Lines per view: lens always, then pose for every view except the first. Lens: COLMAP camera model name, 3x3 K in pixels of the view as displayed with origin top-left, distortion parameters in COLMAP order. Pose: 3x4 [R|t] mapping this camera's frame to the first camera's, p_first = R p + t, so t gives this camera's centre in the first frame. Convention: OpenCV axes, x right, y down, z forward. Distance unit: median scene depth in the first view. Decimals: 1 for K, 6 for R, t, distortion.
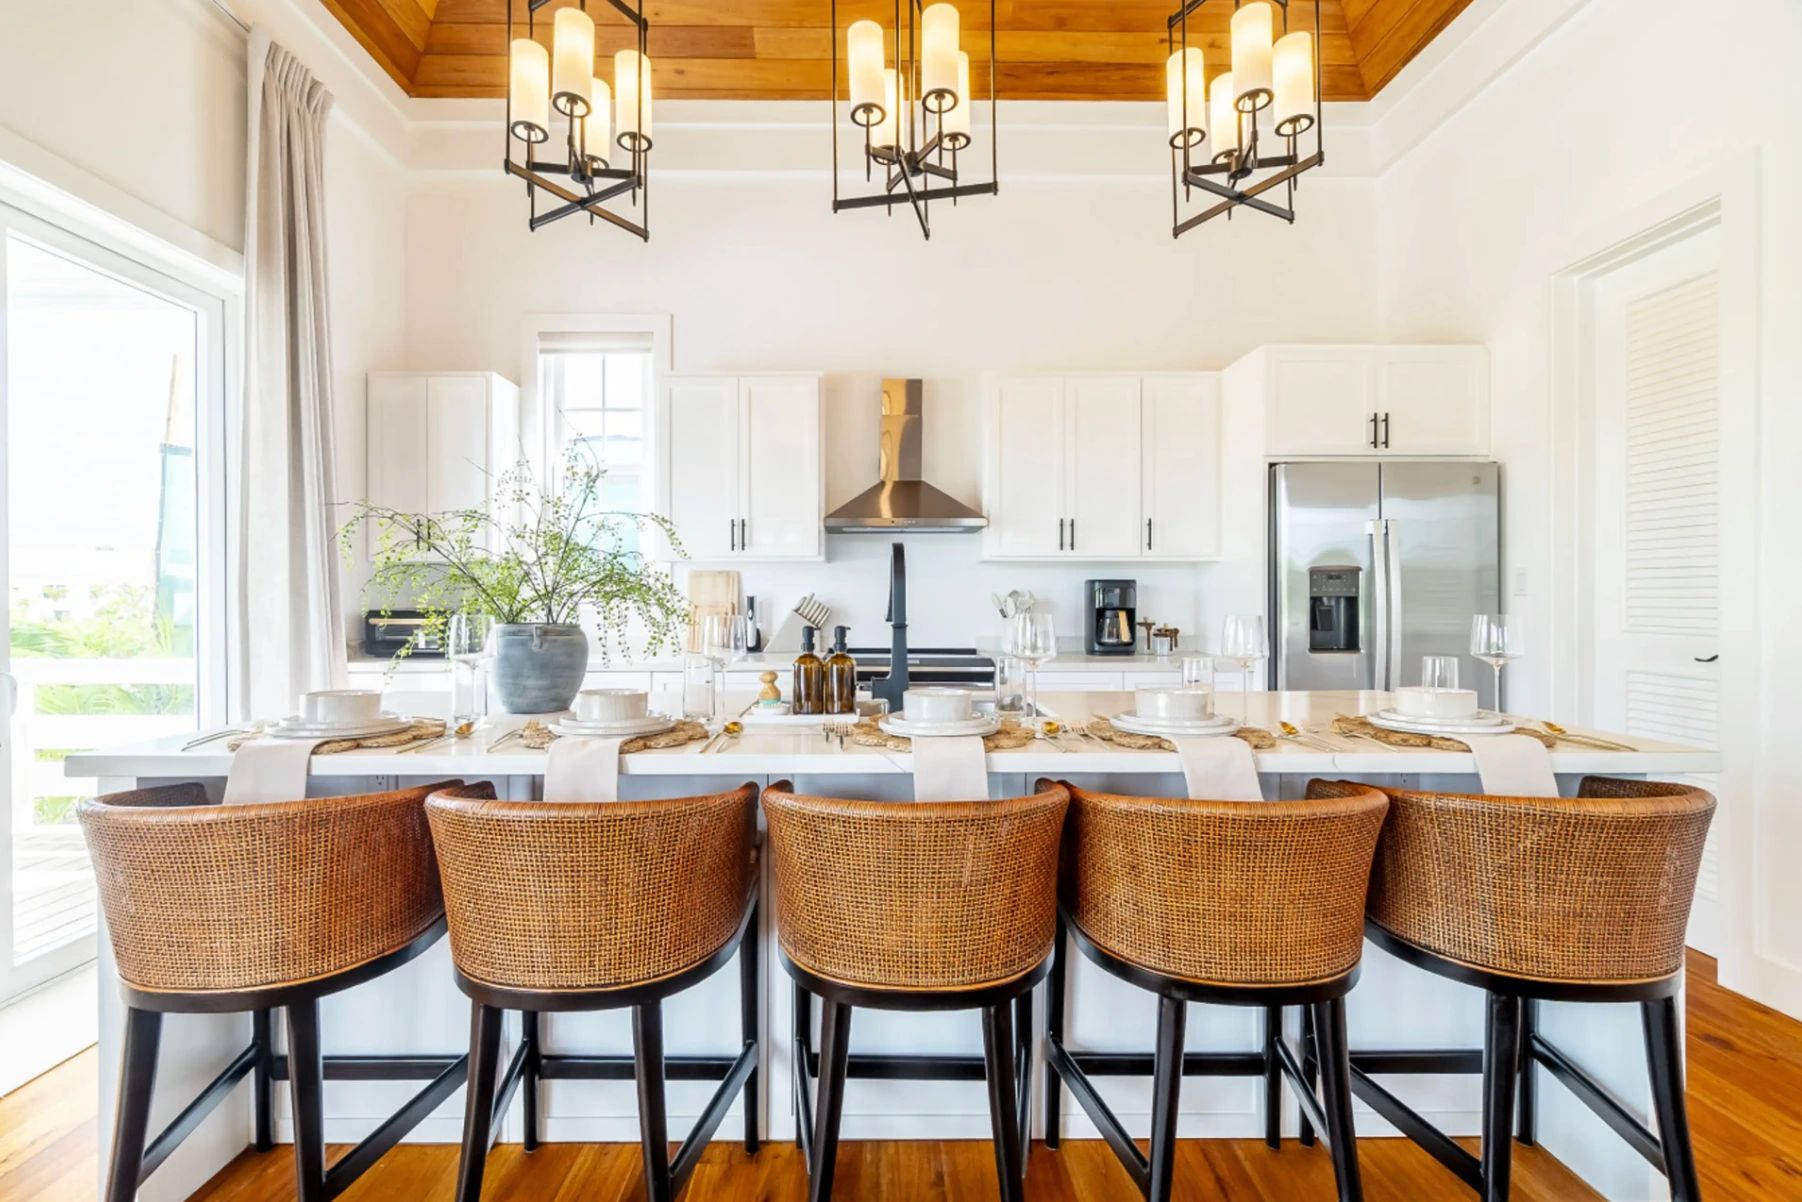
lens RADIAL K [[796.1, 0, 887.3], [0, 796.1, 596.0], [0, 0, 1]] dist [0.002078, 0.000187]
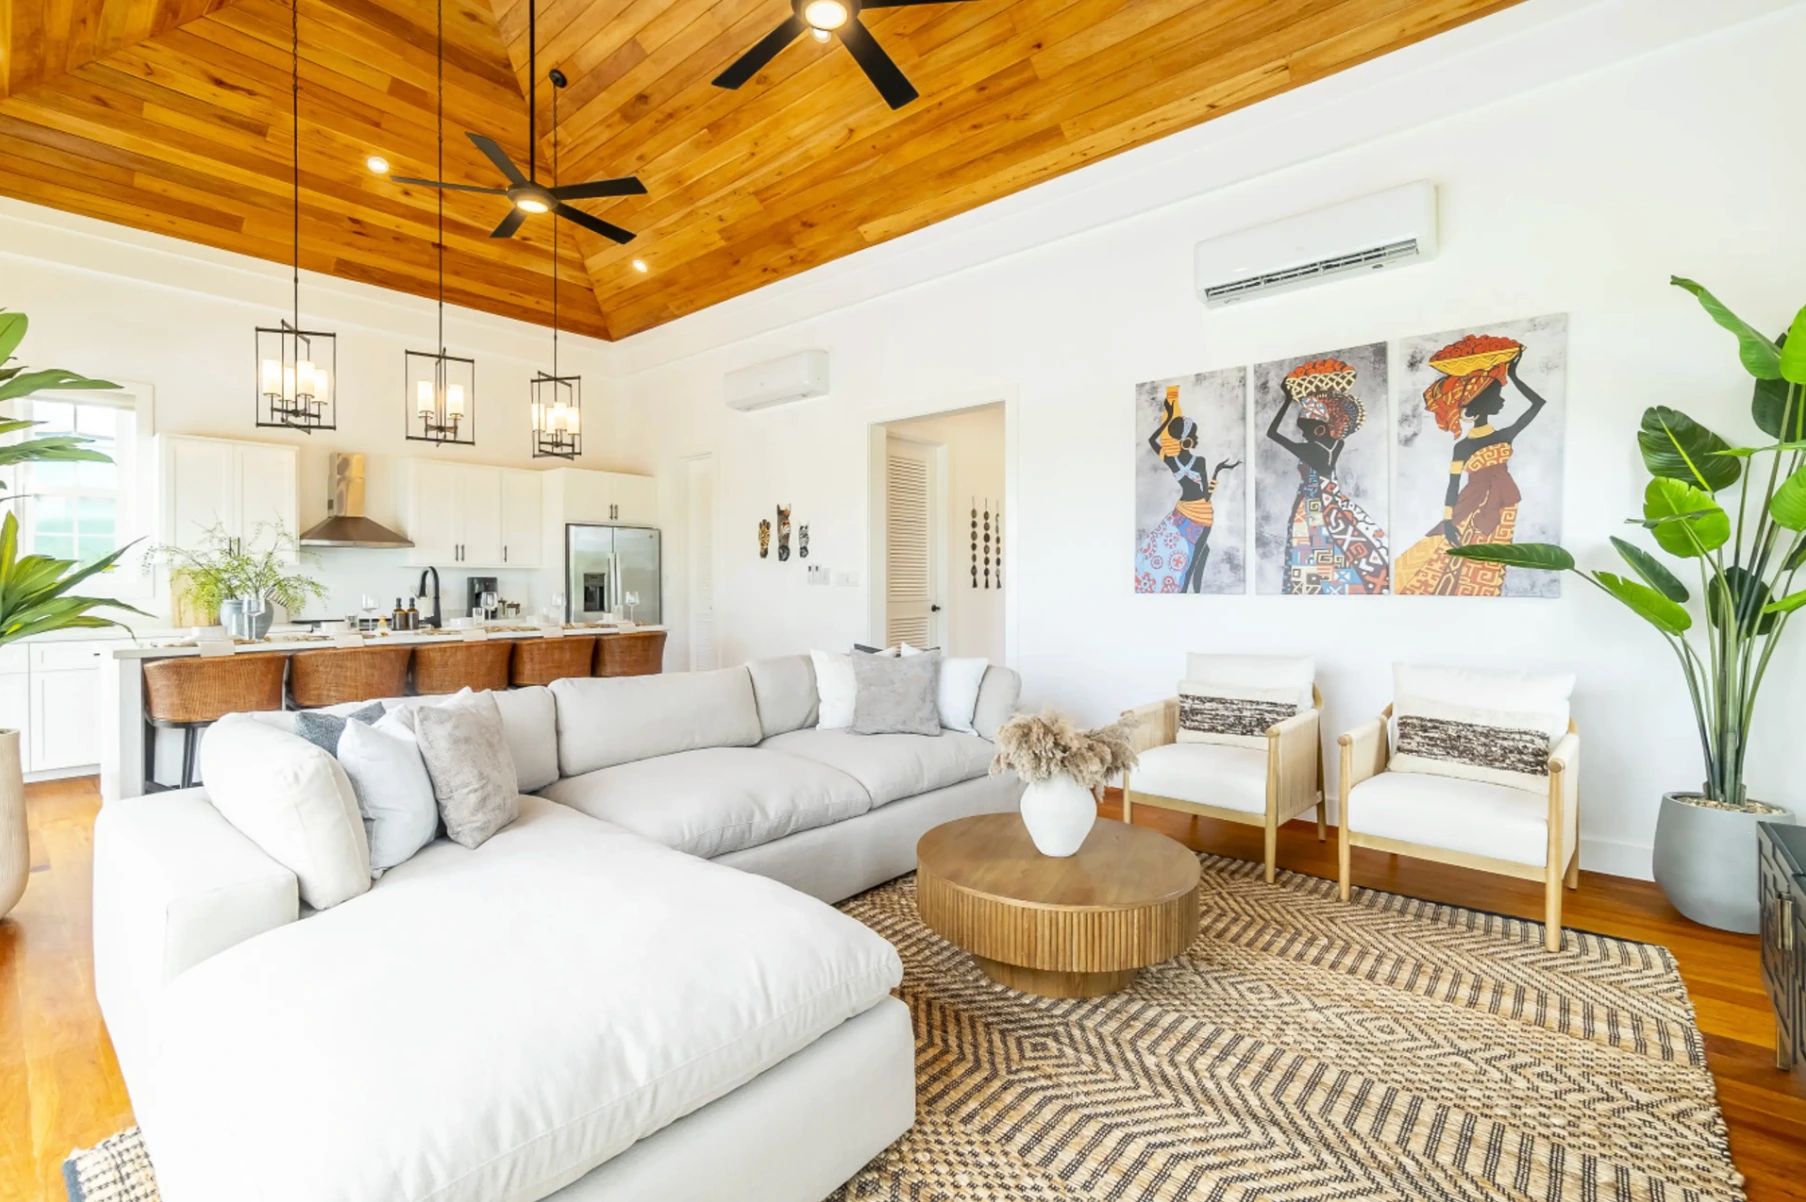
lens RADIAL K [[797.8, 0, 897.3], [0, 797.8, 582.1], [0, 0, 1]] dist [0.002078, 0.000187]
pose [[0.666750, -0.000082, 0.745282, -0.541595], [0.003344, 0.999990, -0.002882, -0.001596], [-0.745274, 0.004414, 0.666743, -1.126861]]
